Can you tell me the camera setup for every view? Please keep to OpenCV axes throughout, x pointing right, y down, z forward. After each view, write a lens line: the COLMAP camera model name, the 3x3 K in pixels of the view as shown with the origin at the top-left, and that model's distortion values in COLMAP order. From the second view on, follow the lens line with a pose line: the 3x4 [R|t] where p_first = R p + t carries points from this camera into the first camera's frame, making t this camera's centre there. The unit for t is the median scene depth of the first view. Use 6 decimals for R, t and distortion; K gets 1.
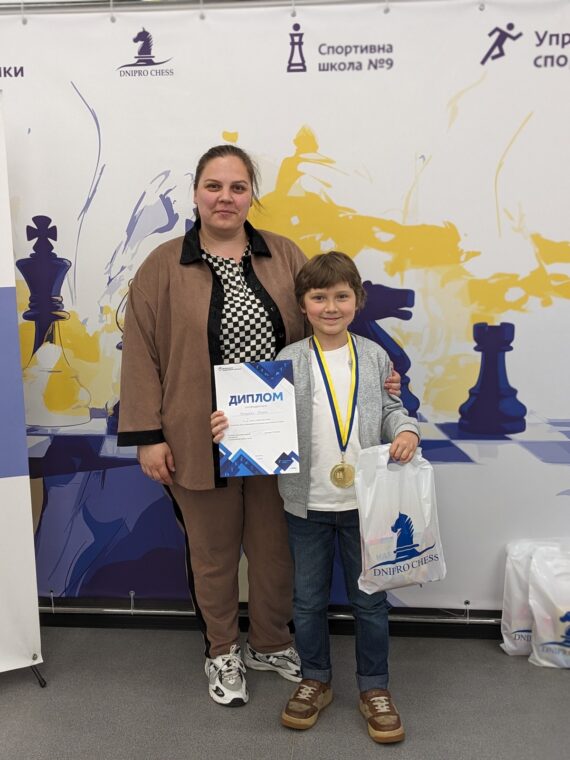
lens RADIAL K [[907.3, 0, 274.6], [0, 907.3, 379.0], [0, 0, 1]] dist [0.009912, 0.000000]
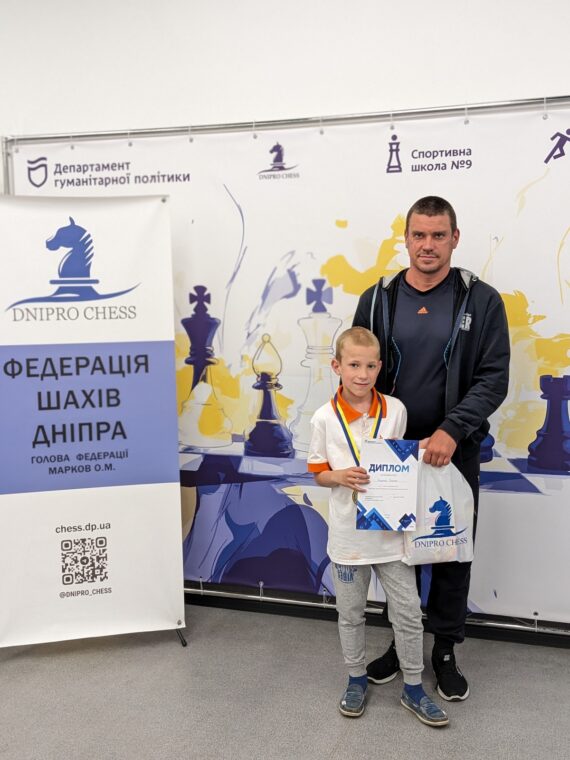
lens RADIAL K [[907.3, 0, 271.6], [0, 907.3, 373.8], [0, 0, 1]] dist [0.009912, 0.000000]
pose [[0.969217, 0.023250, -0.245109, 0.170768], [-0.033229, 0.998775, -0.036658, -0.008122], [0.243957, 0.043674, 0.968802, -0.240698]]
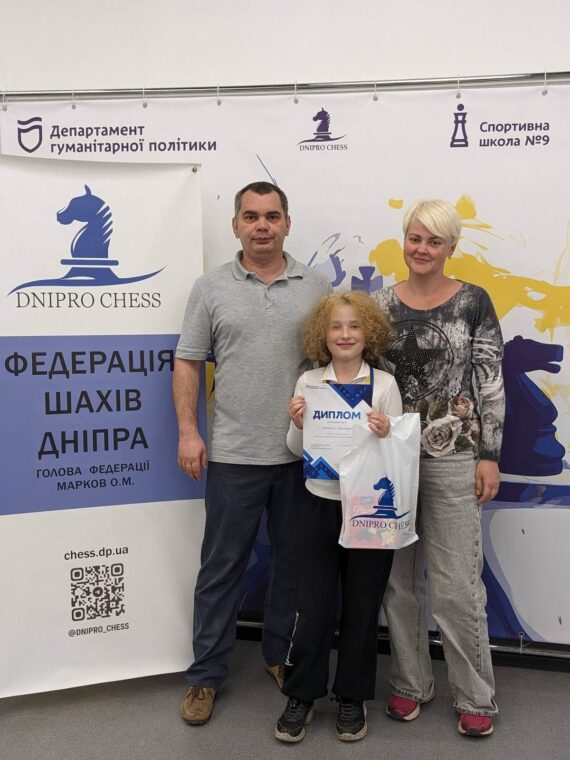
lens RADIAL K [[907.3, 0, 274.4], [0, 907.3, 372.5], [0, 0, 1]] dist [0.009912, 0.000000]
pose [[0.990050, 0.034084, -0.136525, -0.037413], [-0.039447, 0.998545, -0.036765, -0.013155], [0.135073, 0.041785, 0.989954, -0.114249]]
